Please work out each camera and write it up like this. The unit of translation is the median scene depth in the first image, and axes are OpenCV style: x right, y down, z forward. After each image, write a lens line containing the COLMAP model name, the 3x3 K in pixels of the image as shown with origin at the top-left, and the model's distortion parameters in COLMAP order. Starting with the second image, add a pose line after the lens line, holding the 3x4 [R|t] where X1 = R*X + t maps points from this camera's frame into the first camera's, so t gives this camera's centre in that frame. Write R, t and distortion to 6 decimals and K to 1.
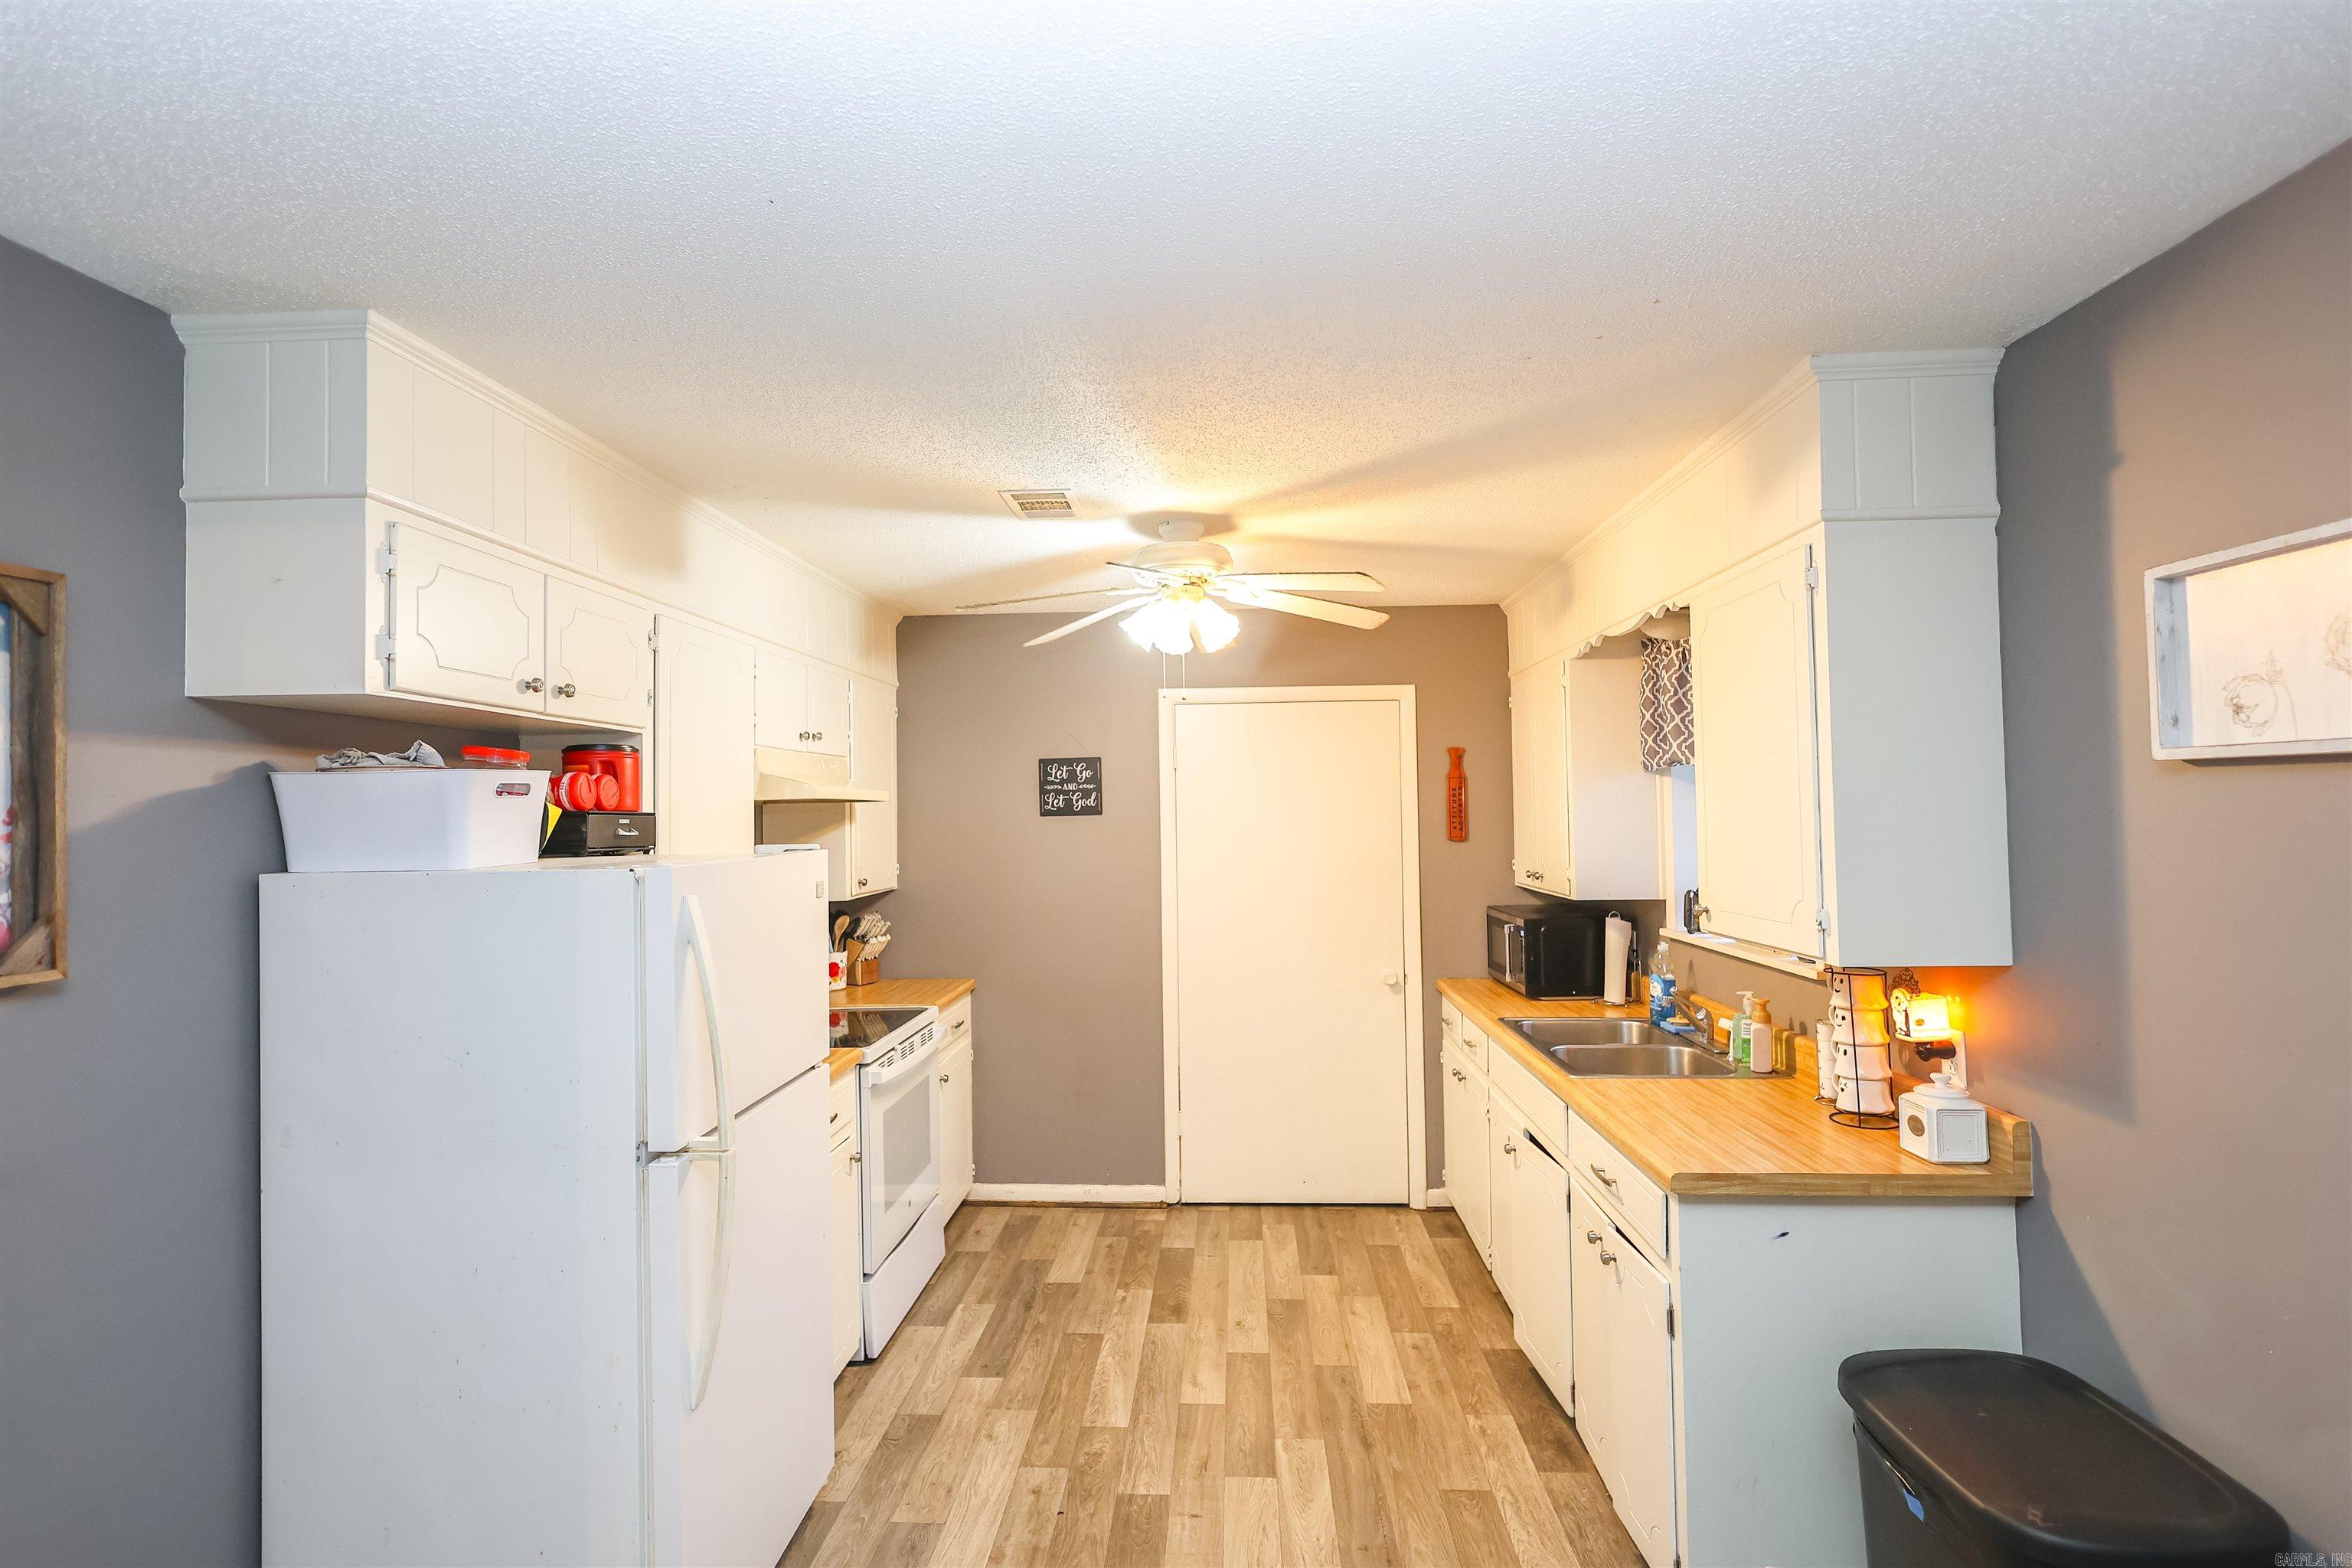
lens RADIAL K [[1086.3, 0, 1140.0], [0, 1086.3, 789.1], [0, 0, 1]] dist [0.001016, 0.000295]
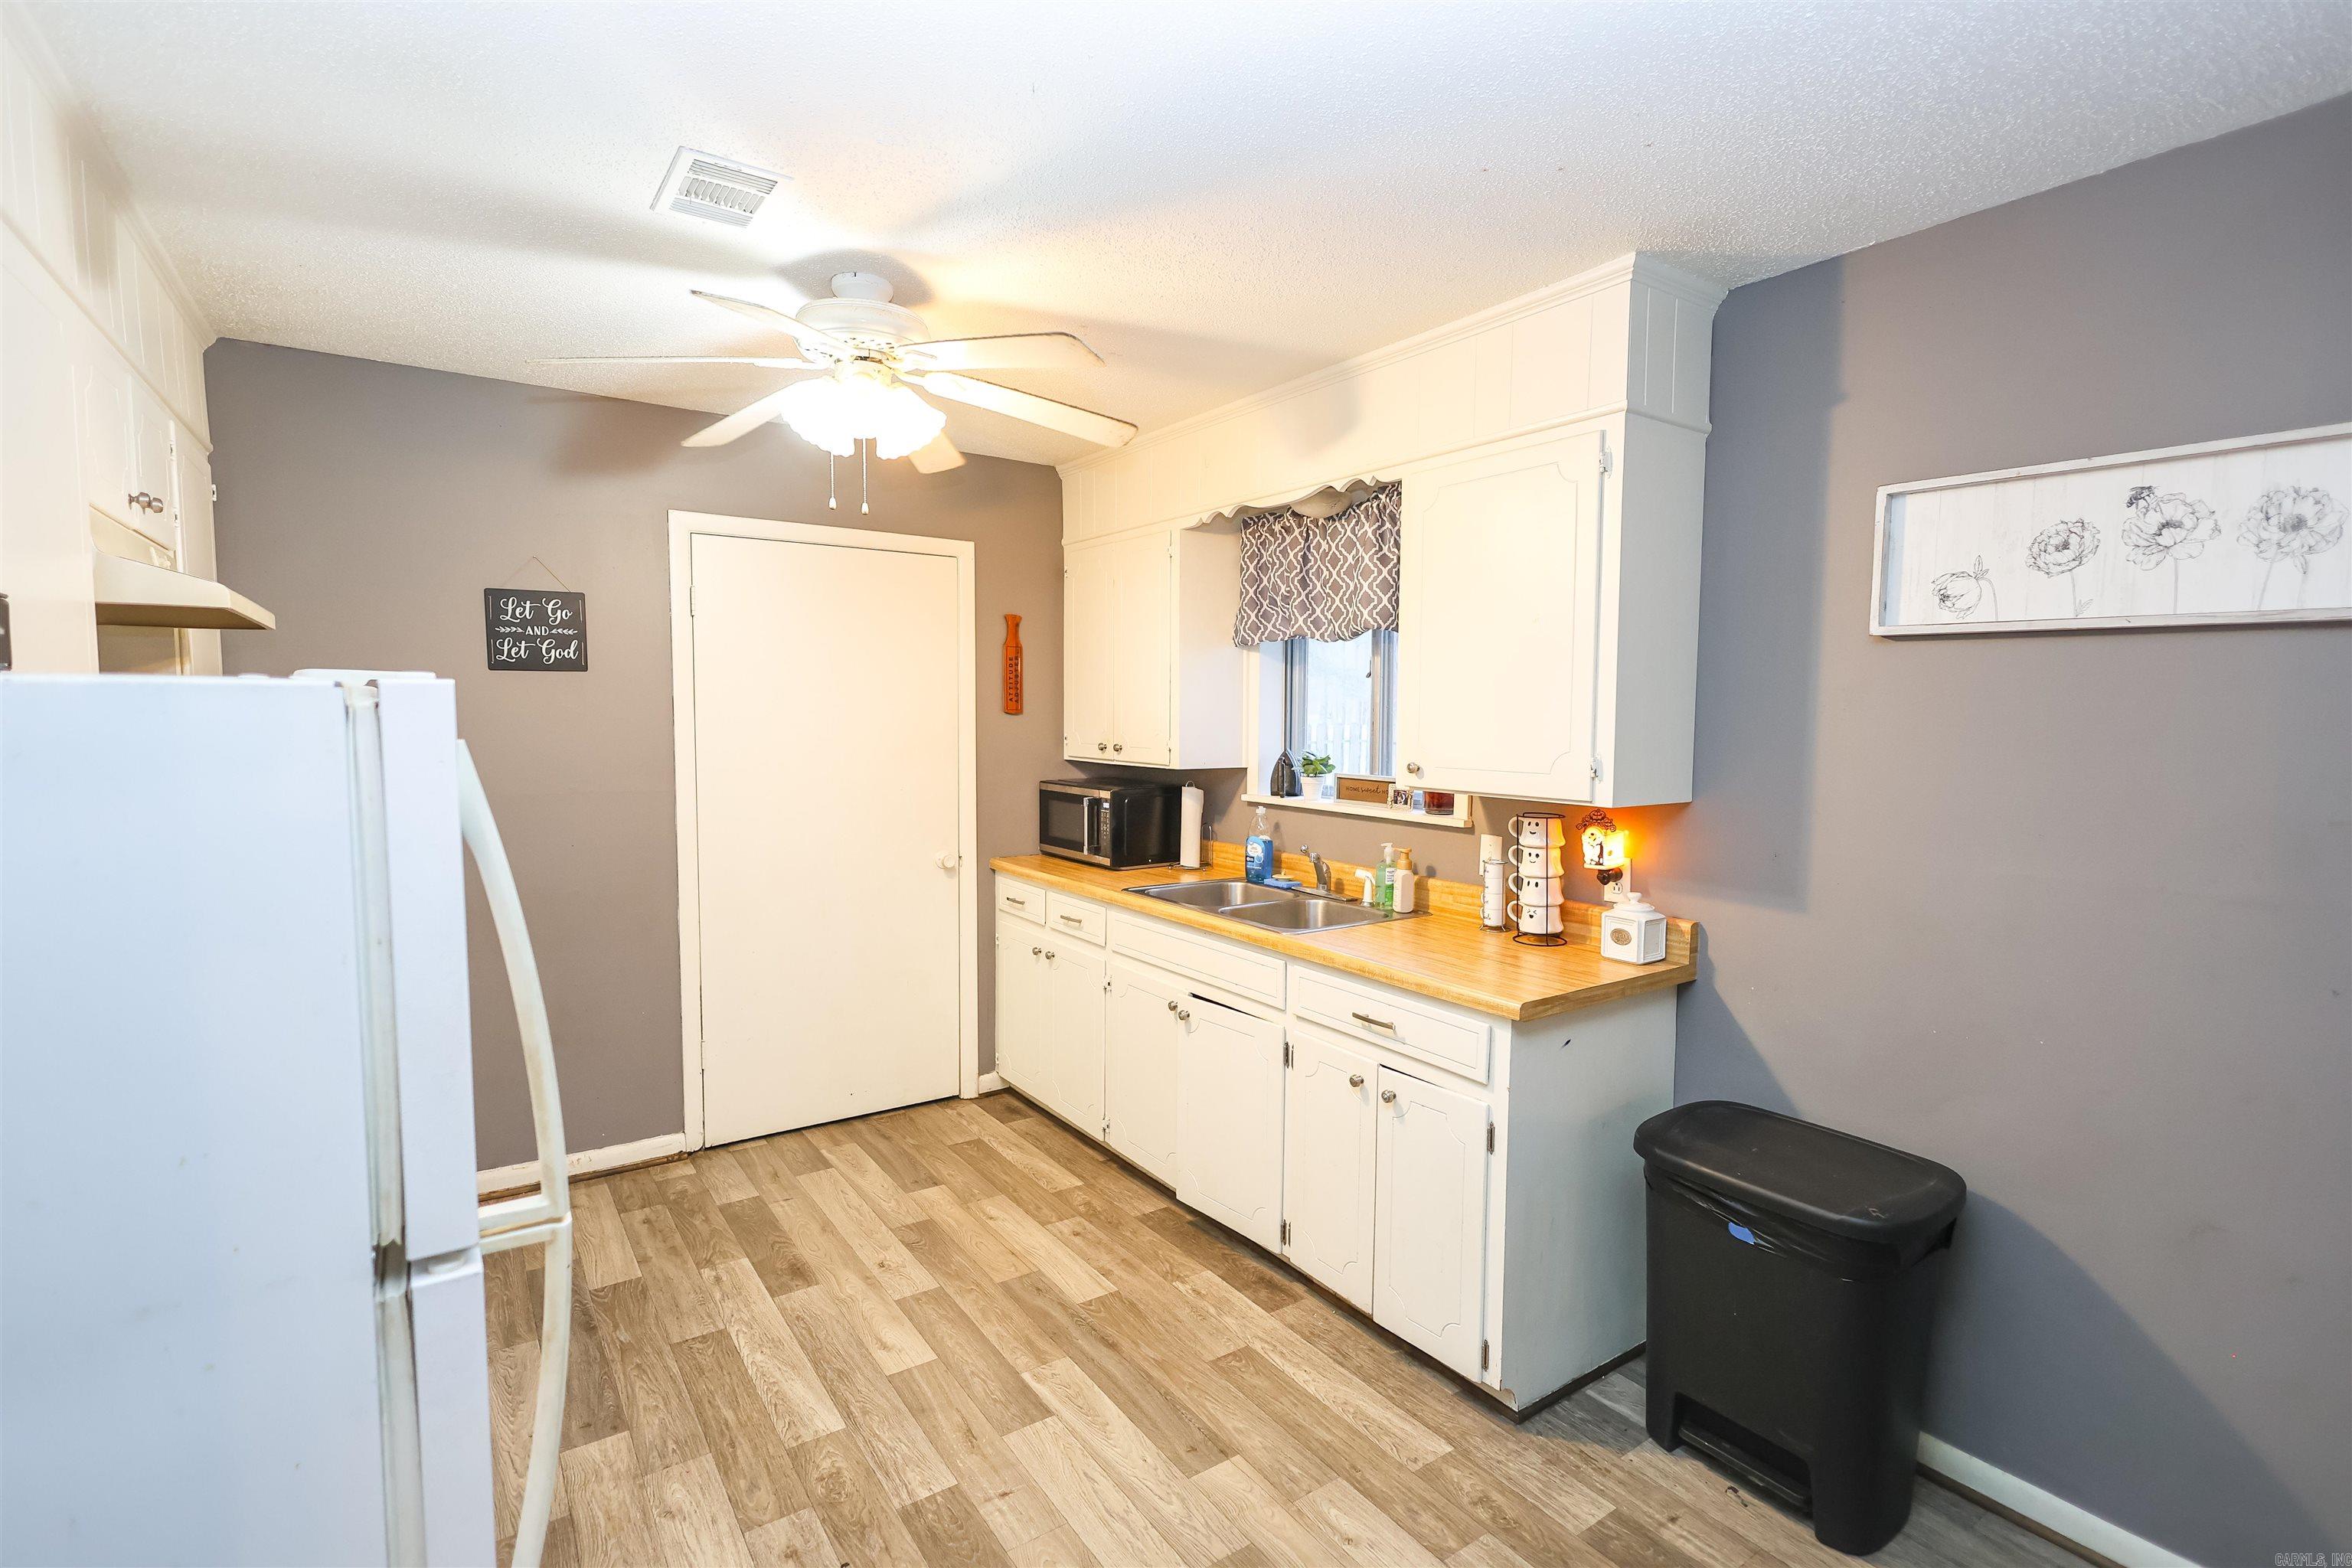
lens RADIAL K [[1086.3, 0, 1171.5], [0, 1086.3, 785.0], [0, 0, 1]] dist [0.001016, 0.000295]
pose [[0.788444, -0.022985, 0.614677, -0.266470], [-0.036127, 0.995846, 0.083578, 0.036566], [-0.614045, -0.088103, 0.784338, 0.235658]]
